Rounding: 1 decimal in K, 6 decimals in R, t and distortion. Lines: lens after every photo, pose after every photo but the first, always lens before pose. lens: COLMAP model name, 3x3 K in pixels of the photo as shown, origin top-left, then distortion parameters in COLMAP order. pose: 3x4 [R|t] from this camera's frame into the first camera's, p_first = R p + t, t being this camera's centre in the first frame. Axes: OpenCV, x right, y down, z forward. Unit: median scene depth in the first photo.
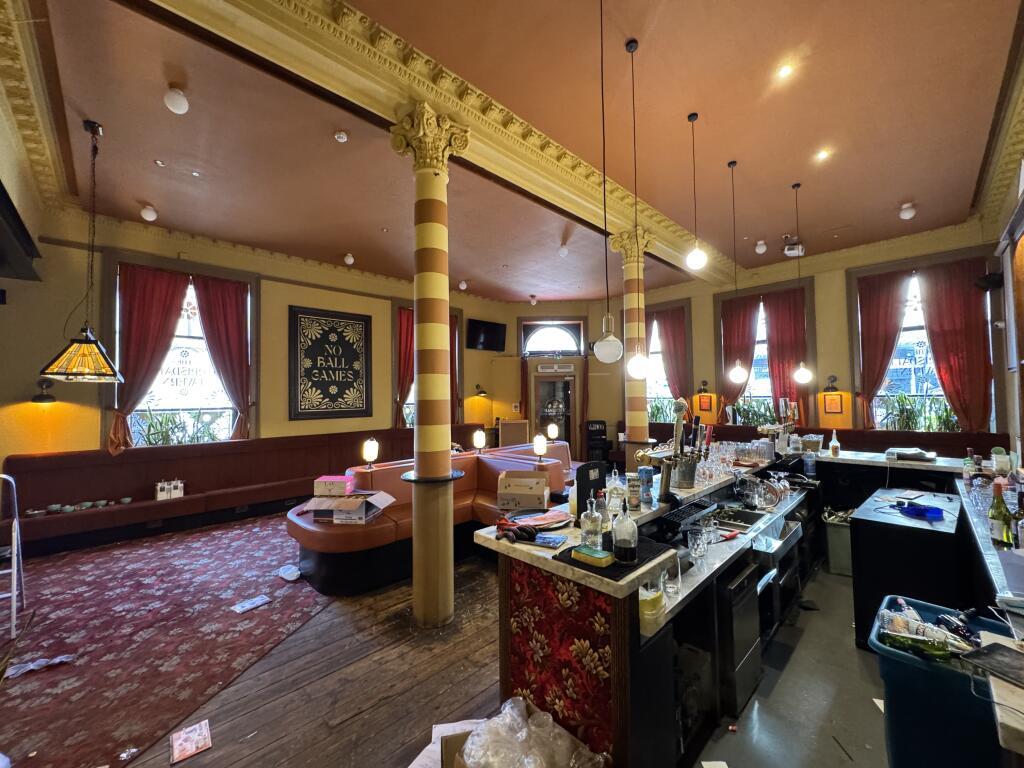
lens RADIAL K [[406.9, 0, 509.8], [0, 406.9, 385.4], [0, 0, 1]] dist [0.000334, -0.000287]
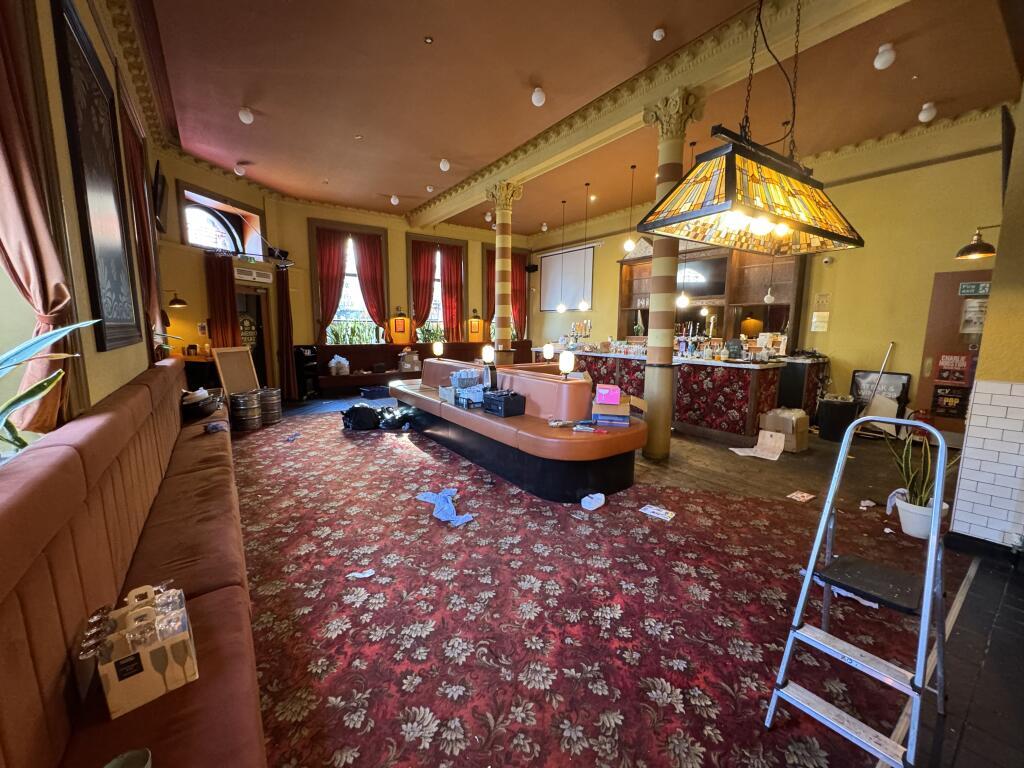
lens RADIAL K [[406.9, 0, 509.4], [0, 406.9, 384.3], [0, 0, 1]] dist [0.000334, -0.000287]
pose [[0.157171, -0.124489, 0.979694, -1.361687], [-0.036546, 0.990610, 0.131740, 0.094083], [-0.986895, -0.056509, 0.151146, 1.027971]]
